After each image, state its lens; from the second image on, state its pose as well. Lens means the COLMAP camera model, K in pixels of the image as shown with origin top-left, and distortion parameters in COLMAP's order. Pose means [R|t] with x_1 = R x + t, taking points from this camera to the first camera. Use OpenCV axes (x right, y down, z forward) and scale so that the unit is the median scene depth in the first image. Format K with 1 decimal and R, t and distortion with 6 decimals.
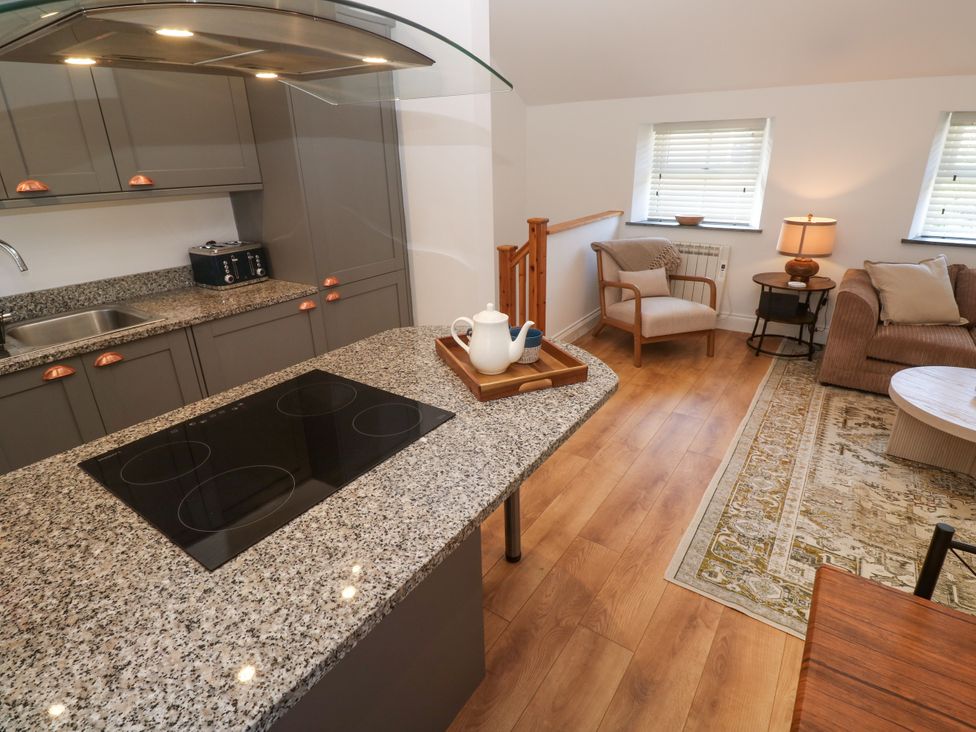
lens RADIAL K [[506.3, 0, 497.1], [0, 506.3, 354.8], [0, 0, 1]] dist [-0.000902, -0.012682]
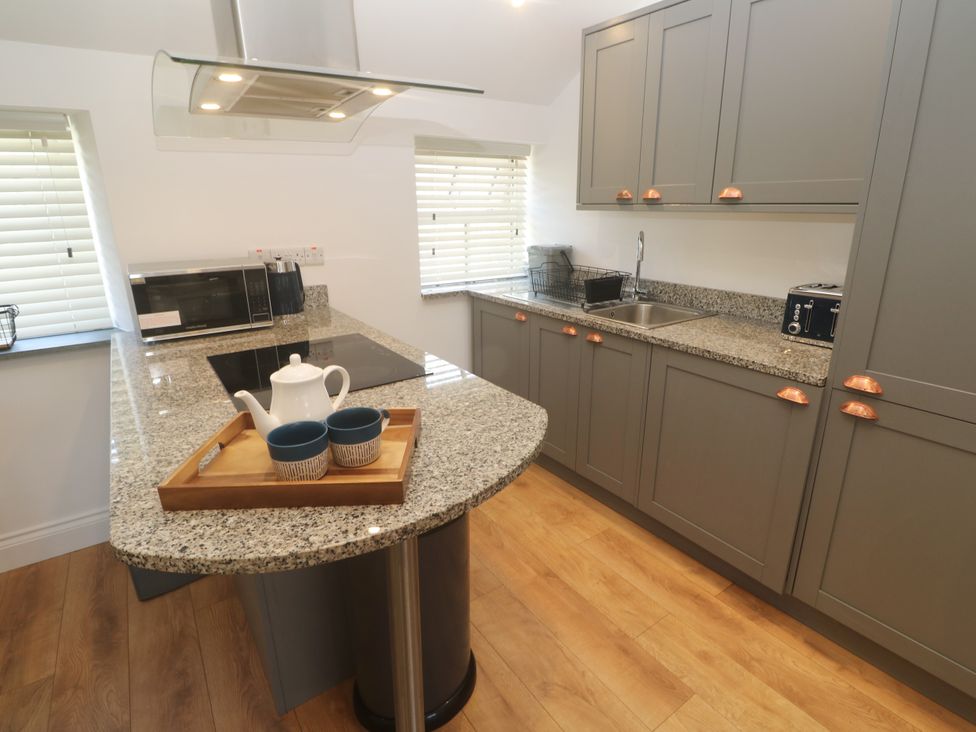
lens RADIAL K [[506.3, 0, 496.4], [0, 506.3, 360.5], [0, 0, 1]] dist [-0.000902, -0.012682]
pose [[-0.346003, 0.296242, -0.890237, 0.301444], [-0.329688, 0.849945, 0.410973, -0.276677], [0.878401, 0.435699, -0.196416, 0.801148]]
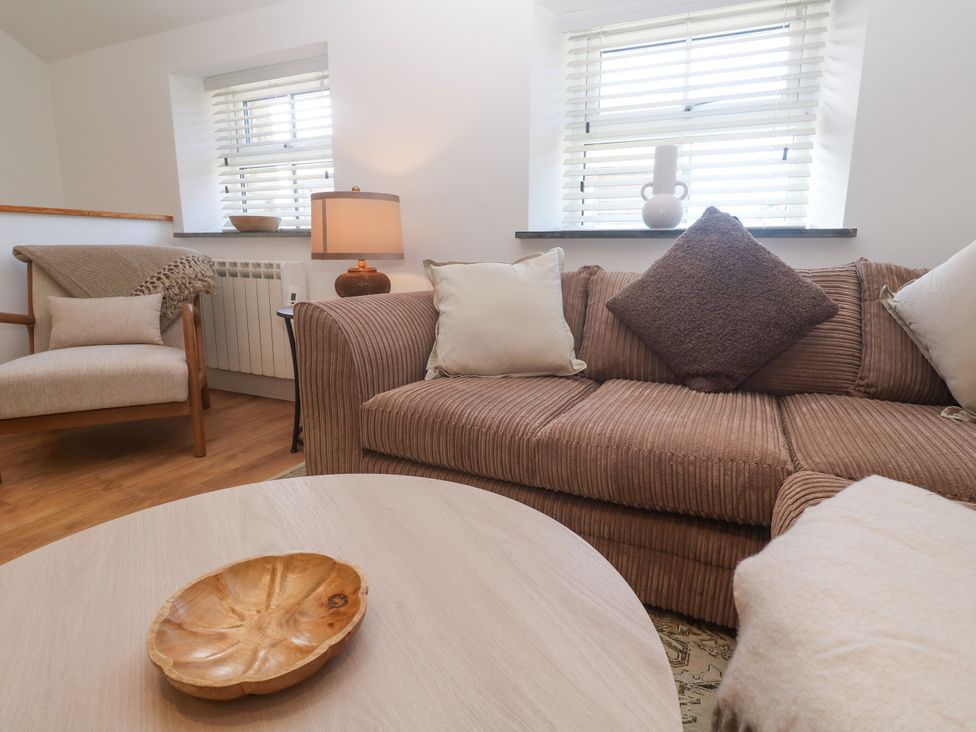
lens RADIAL K [[534.4, 0, 496.3], [0, 534.4, 352.7], [0, 0, 1]] dist [-0.003731, -0.007569]
pose [[0.984673, -0.008823, 0.174186, 1.021001], [0.040145, 0.983369, -0.177127, 0.012305], [-0.169726, 0.181405, 0.968651, 0.680164]]
